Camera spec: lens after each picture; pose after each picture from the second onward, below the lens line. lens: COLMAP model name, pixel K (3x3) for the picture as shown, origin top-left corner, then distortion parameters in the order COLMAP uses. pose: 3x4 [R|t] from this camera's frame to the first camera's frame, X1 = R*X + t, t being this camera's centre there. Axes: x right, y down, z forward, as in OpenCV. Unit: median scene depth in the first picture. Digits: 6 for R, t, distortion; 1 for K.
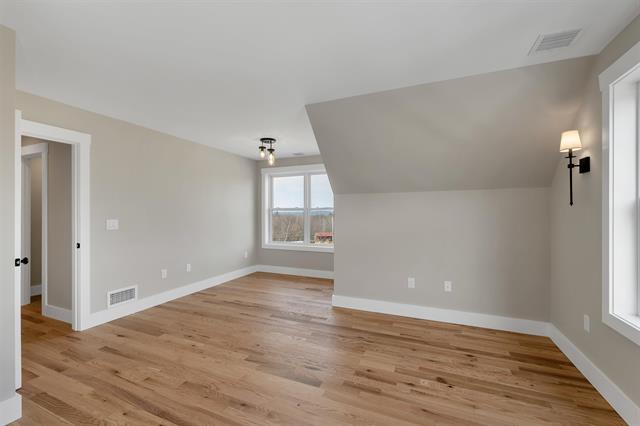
lens RADIAL K [[269.8, 0, 320.1], [0, 269.8, 215.8], [0, 0, 1]] dist [-0.000806, 0.000087]
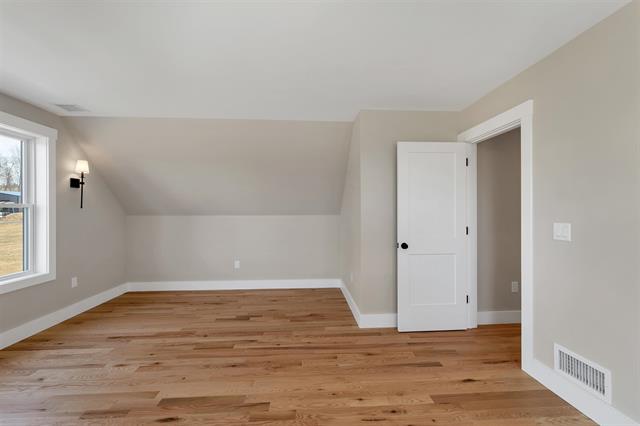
lens RADIAL K [[269.8, 0, 320.1], [0, 269.8, 215.8], [0, 0, 1]] dist [-0.000806, 0.000087]
pose [[-0.895499, 0.005389, -0.445031, -0.062633], [-0.002885, 0.999835, 0.017911, -0.012514], [0.445055, 0.017323, -0.895336, 1.561223]]
